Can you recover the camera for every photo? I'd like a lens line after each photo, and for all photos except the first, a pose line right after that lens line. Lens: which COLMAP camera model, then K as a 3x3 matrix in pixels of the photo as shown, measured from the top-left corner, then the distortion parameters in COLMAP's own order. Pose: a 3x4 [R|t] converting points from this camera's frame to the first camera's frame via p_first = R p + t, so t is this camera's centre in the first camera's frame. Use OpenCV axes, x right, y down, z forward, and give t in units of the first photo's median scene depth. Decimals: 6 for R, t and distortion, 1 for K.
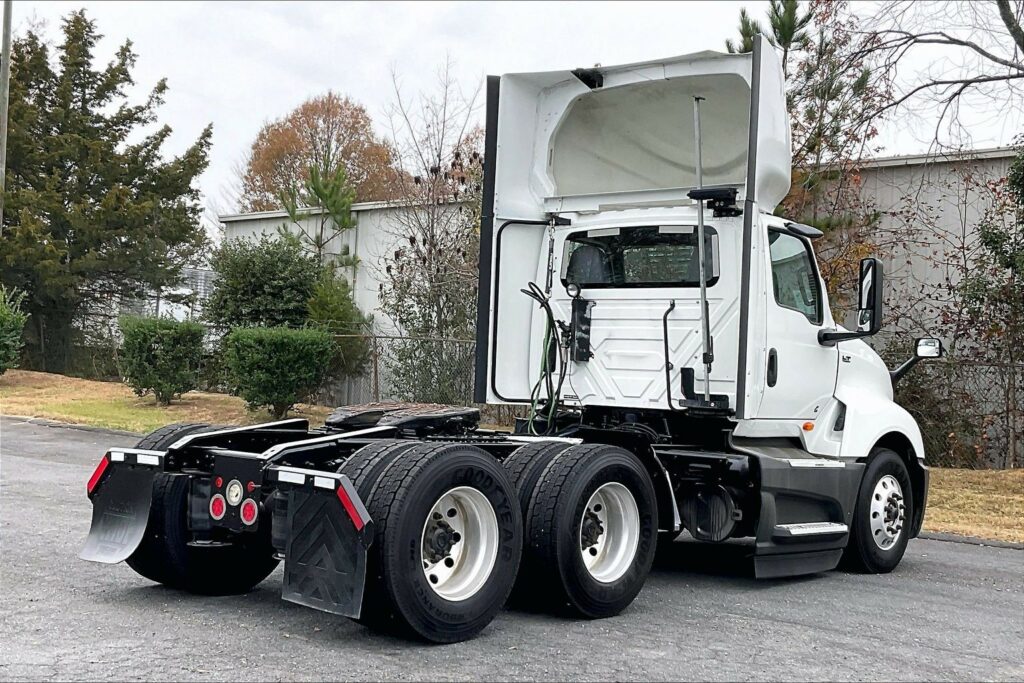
lens RADIAL K [[1343.1, 0, 512.4], [0, 1343.1, 306.2], [0, 0, 1]] dist [0.047567, 0.007122]
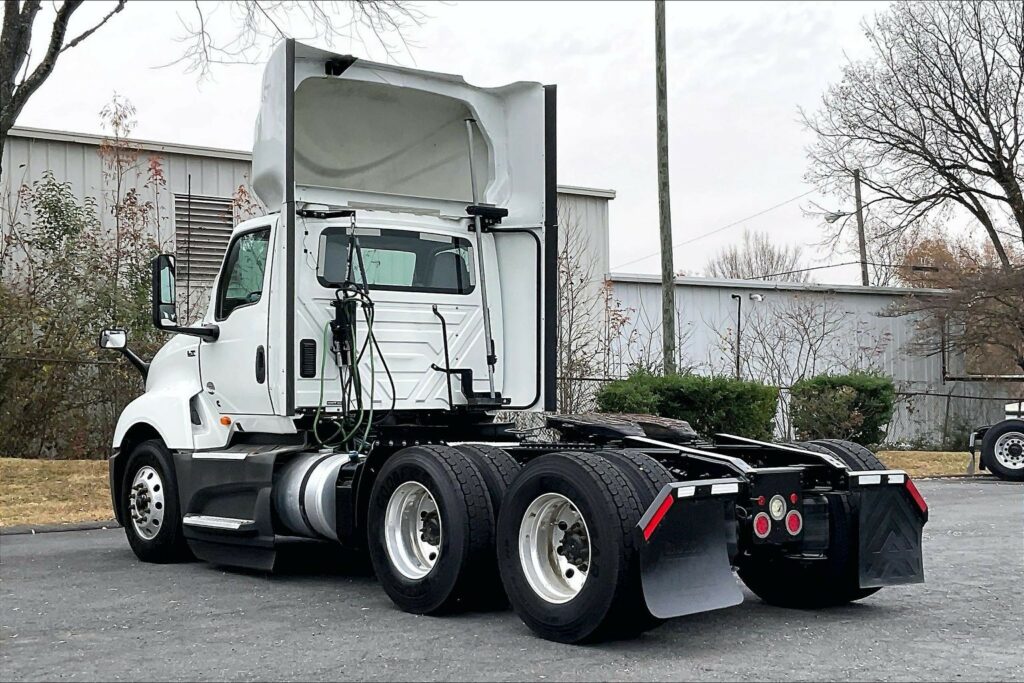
lens RADIAL K [[1393.9, 0, 493.5], [0, 1393.9, 341.7], [0, 0, 1]] dist [0.048658, 0.009697]
pose [[0.200650, -0.011899, 0.979591, -0.941807], [-0.041771, 0.998913, 0.020689, -0.000318], [-0.978772, -0.045070, 0.199935, 0.733780]]
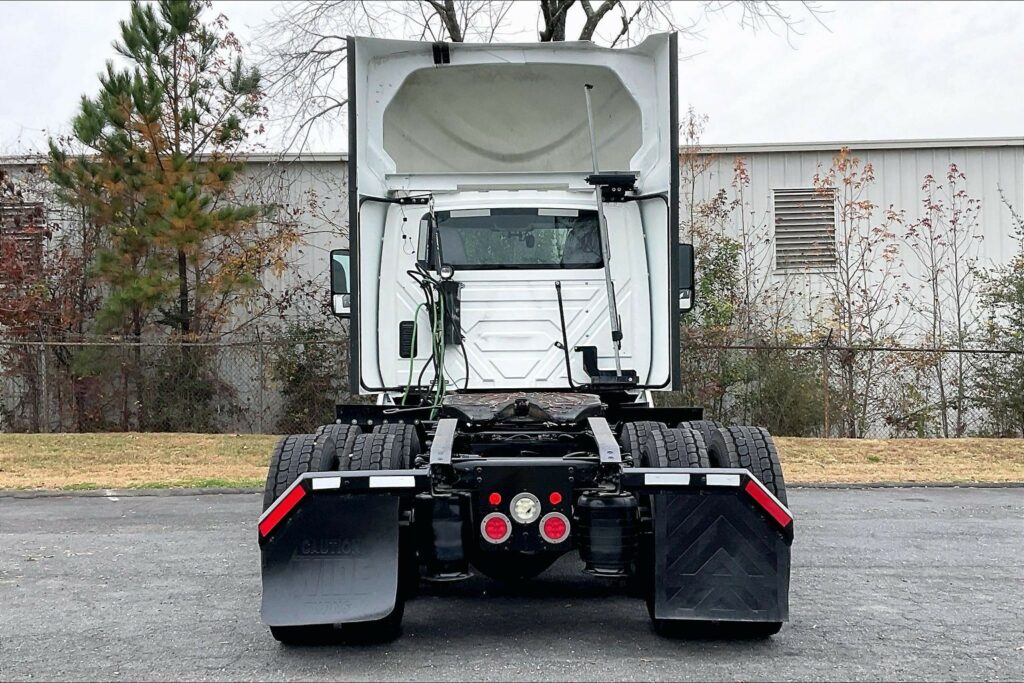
lens RADIAL K [[1212.0, 0, 512.0], [0, 1212.0, 341.5], [0, 0, 1]] dist [0.021293, 0.013662]
pose [[0.759339, -0.034907, 0.649758, -0.511271], [0.009908, 0.999065, 0.042093, 0.002067], [-0.650620, -0.025525, 0.758975, 0.317175]]
